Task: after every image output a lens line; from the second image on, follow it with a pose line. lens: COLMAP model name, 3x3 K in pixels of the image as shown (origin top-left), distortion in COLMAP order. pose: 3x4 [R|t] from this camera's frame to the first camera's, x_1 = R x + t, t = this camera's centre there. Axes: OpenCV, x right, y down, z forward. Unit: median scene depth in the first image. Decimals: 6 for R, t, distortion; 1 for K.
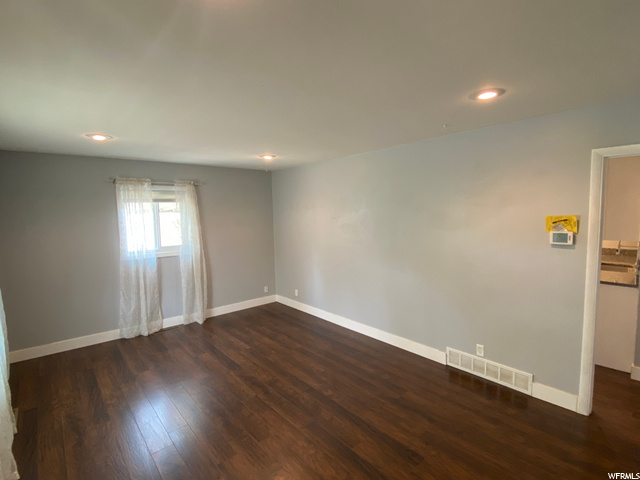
lens RADIAL K [[319.9, 0, 321.0], [0, 319.9, 238.3], [0, 0, 1]] dist [0.053522, -0.045290]
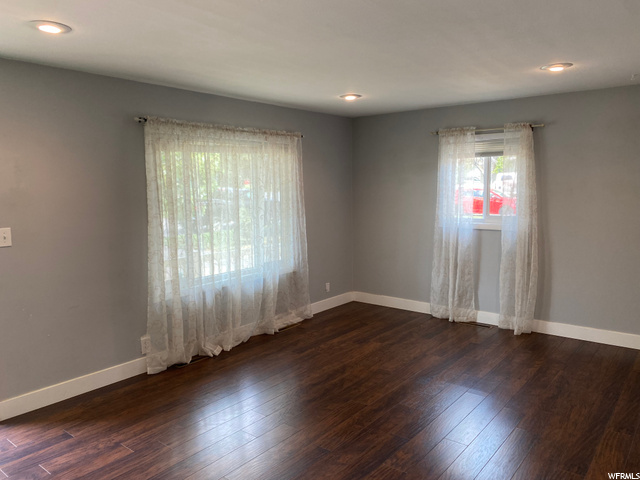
lens RADIAL K [[491.4, 0, 320.0], [0, 491.4, 240.0], [0, 0, 1]] dist [0.001154, -0.000143]
pose [[0.193591, 0.133516, -0.971955, 0.568853], [-0.074566, 0.989833, 0.121120, -0.028985], [0.978245, 0.049027, 0.201578, 0.407692]]
